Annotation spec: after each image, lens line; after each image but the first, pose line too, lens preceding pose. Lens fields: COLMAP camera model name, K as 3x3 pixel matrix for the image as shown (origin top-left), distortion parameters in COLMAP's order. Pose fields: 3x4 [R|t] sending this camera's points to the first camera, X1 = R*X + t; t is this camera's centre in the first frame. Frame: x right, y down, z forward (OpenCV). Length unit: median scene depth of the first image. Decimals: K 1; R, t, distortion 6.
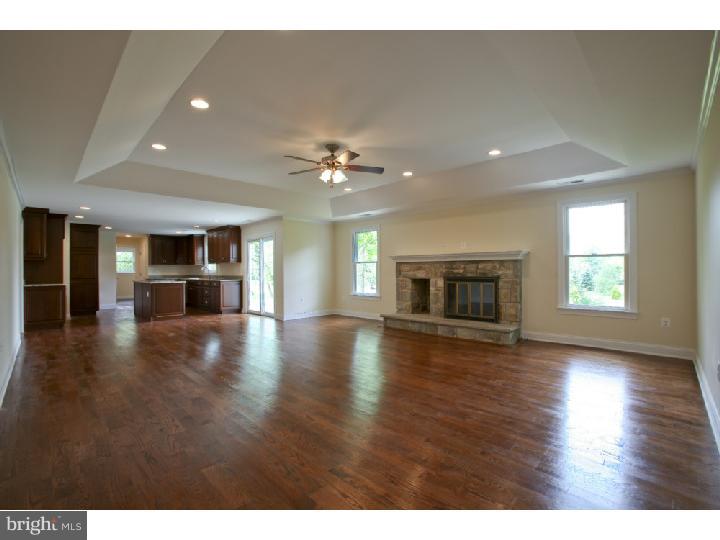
lens RADIAL K [[339.5, 0, 362.4], [0, 339.5, 269.1], [0, 0, 1]] dist [-0.031173, 0.001039]
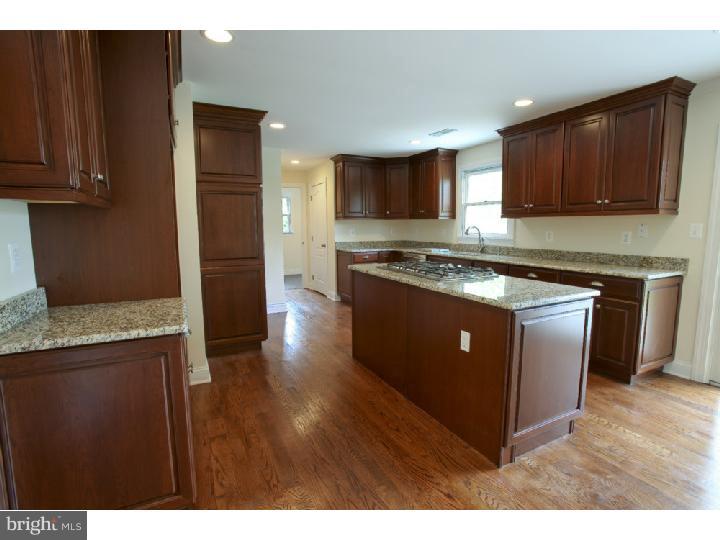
lens RADIAL K [[364.2, 0, 363.2], [0, 364.2, 271.1], [0, 0, 1]] dist [-0.036955, 0.000069]
pose [[0.950129, 0.048936, -0.307993, -0.242962], [-0.008883, 0.991458, 0.130126, -0.003927], [0.311730, -0.120900, 0.942448, 0.280534]]
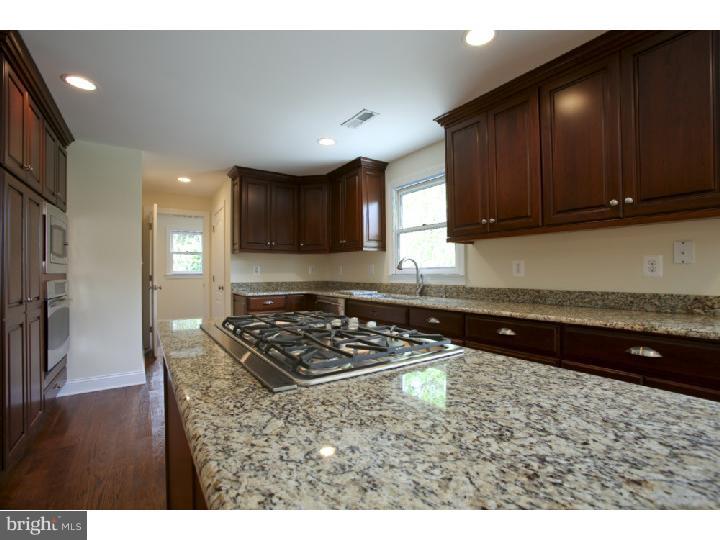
lens RADIAL K [[339.5, 0, 363.6], [0, 339.5, 273.2], [0, 0, 1]] dist [-0.031173, 0.001039]
pose [[0.984475, 0.012276, -0.175096, -0.241796], [-0.011559, 0.999920, 0.005116, 0.003805], [0.175144, -0.003012, 0.984538, 0.371313]]
